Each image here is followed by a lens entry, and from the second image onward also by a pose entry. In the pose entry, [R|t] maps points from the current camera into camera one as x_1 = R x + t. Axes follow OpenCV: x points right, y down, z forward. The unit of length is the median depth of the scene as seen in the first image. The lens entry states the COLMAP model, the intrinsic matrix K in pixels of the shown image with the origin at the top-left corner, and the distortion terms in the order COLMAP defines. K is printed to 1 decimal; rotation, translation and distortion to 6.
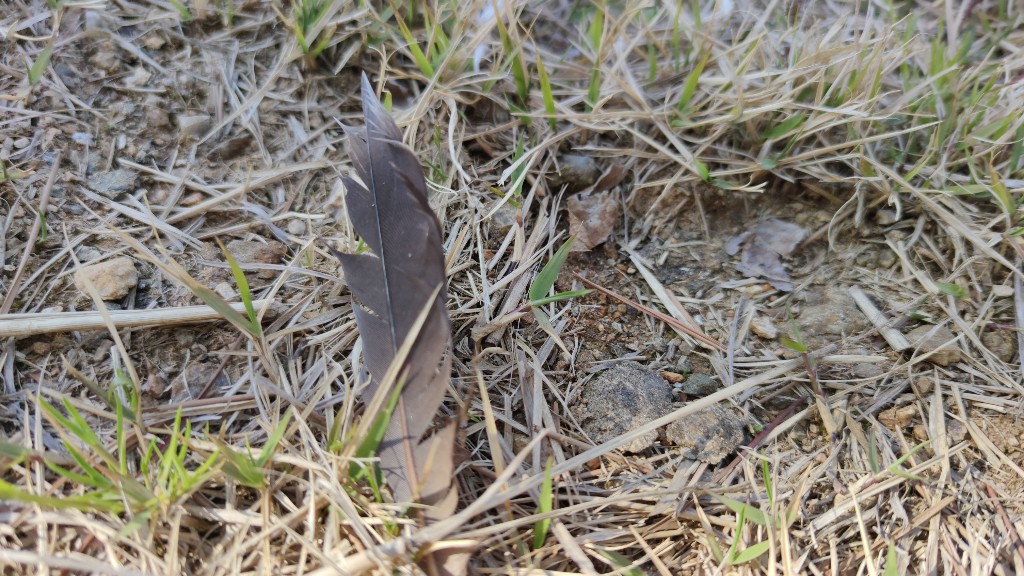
lens RADIAL K [[722.1, 0, 512.0], [0, 722.1, 288.0], [0, 0, 1]] dist [-0.003277, -0.000709]
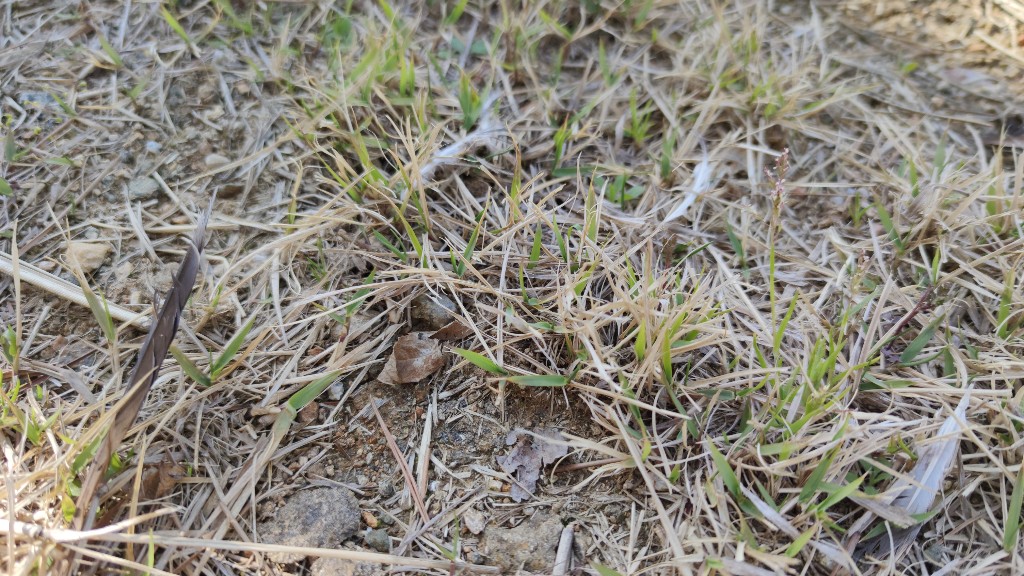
lens RADIAL K [[722.1, 0, 512.0], [0, 722.1, 288.0], [0, 0, 1]] dist [-0.003277, -0.000709]
pose [[0.857125, 0.375850, -0.352240, 0.602364], [-0.381495, 0.922661, 0.056193, -0.322363], [0.346119, 0.086213, 0.934221, -0.008068]]
